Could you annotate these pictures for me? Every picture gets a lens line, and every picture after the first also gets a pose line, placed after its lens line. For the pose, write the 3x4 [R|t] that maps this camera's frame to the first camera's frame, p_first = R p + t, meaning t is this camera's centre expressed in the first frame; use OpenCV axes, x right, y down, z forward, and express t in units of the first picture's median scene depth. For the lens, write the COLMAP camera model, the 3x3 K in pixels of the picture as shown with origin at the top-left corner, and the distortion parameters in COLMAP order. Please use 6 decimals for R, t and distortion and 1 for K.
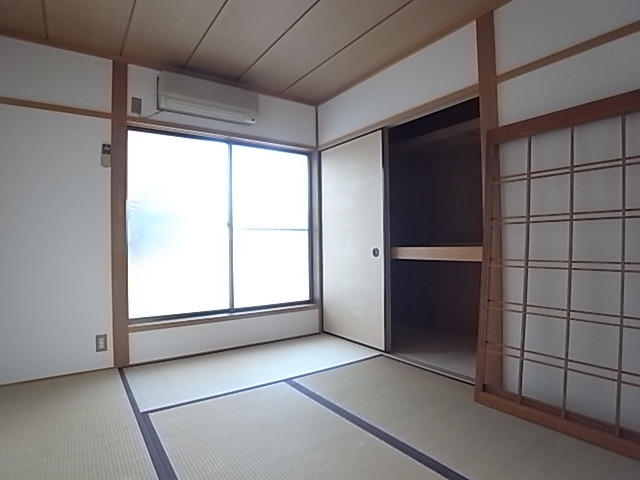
lens RADIAL K [[360.1, 0, 306.3], [0, 360.1, 238.4], [0, 0, 1]] dist [-0.052003, 0.002291]
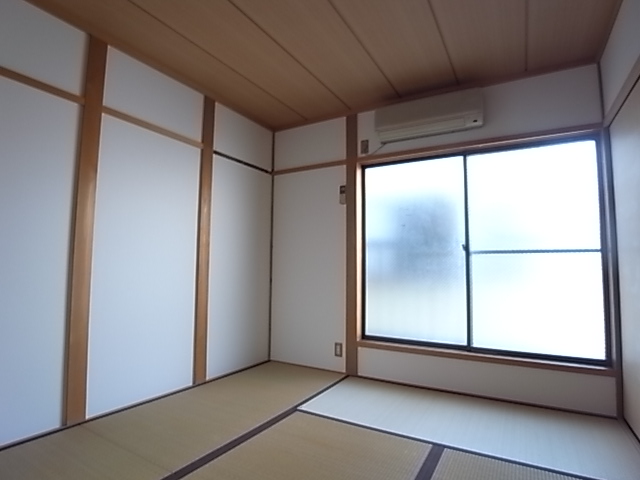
lens RADIAL K [[360.1, 0, 306.3], [0, 360.1, 238.4], [0, 0, 1]] dist [-0.052003, 0.002291]
pose [[0.425750, -0.055248, -0.903152, 0.439695], [-0.003087, 0.998040, -0.062508, -0.005999], [0.904835, 0.029400, 0.424745, 0.322161]]
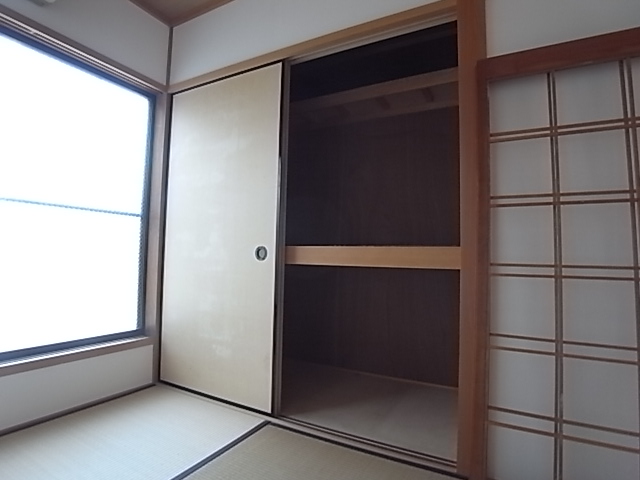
lens RADIAL K [[360.1, 0, 306.3], [0, 360.1, 238.4], [0, 0, 1]] dist [-0.052003, 0.002291]
pose [[0.893529, 0.060155, 0.444958, -0.015742], [-0.044351, 0.997963, -0.045855, 0.039123], [-0.446811, 0.021238, 0.894376, 0.415423]]
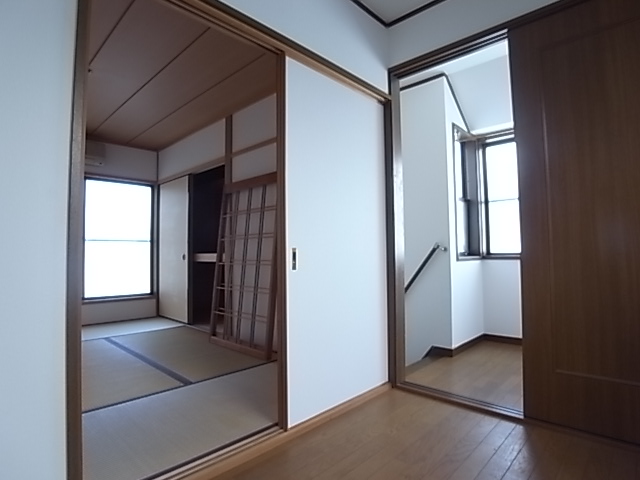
lens RADIAL K [[360.1, 0, 306.3], [0, 360.1, 238.4], [0, 0, 1]] dist [-0.052003, 0.002291]
pose [[0.979475, 0.011348, 0.201248, 0.396436], [-0.005215, 0.999506, -0.030982, 0.004865], [-0.201500, 0.029296, 0.979050, -0.561686]]
